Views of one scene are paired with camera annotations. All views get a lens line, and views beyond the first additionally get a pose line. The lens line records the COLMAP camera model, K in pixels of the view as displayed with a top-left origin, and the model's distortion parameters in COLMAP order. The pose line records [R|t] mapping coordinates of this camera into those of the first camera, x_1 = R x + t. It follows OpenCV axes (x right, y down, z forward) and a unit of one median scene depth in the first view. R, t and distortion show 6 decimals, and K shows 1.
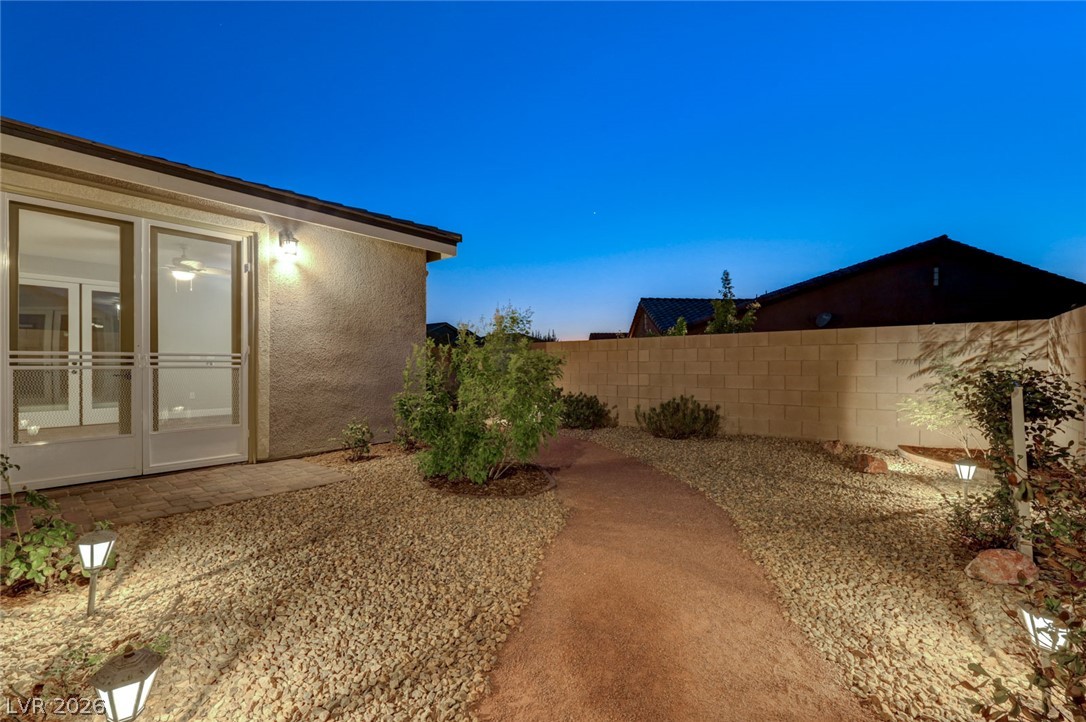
lens RADIAL K [[447.1, 0, 543.9], [0, 447.1, 363.7], [0, 0, 1]] dist [0.000962, 0.000054]
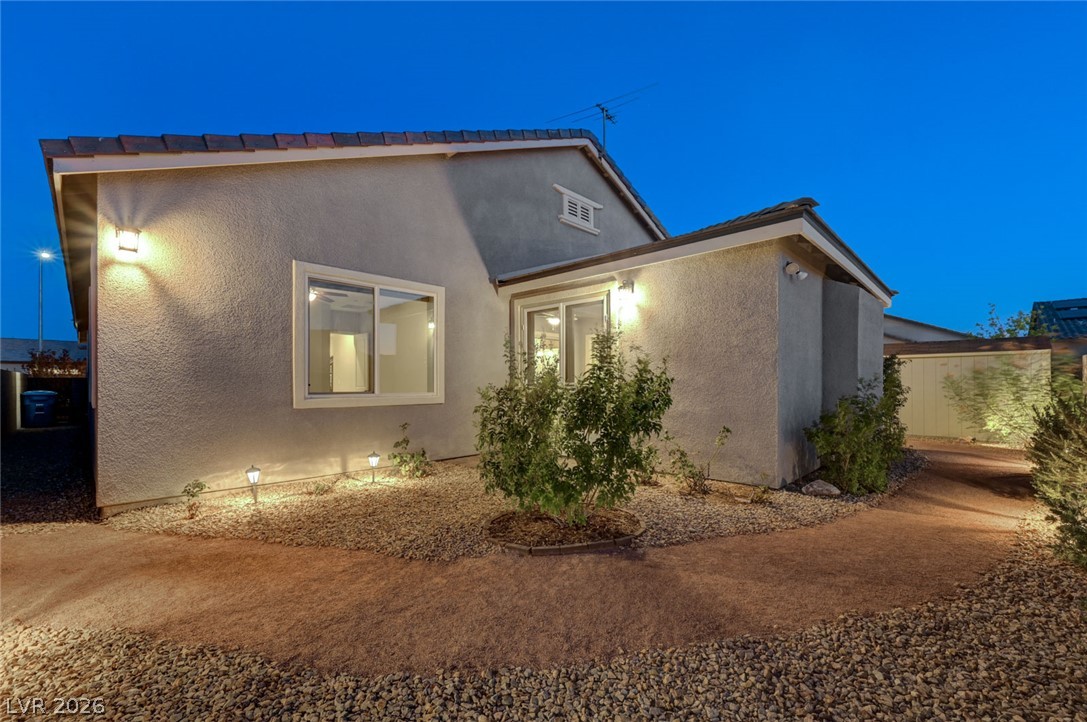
lens RADIAL K [[447.5, 0, 556.9], [0, 447.5, 380.8], [0, 0, 1]] dist [0.000962, 0.000054]
pose [[-0.042163, -0.000665, -0.999111, 0.684523], [0.003846, 0.999992, -0.000828, -0.024783], [0.999103, -0.003878, -0.042160, 0.906130]]
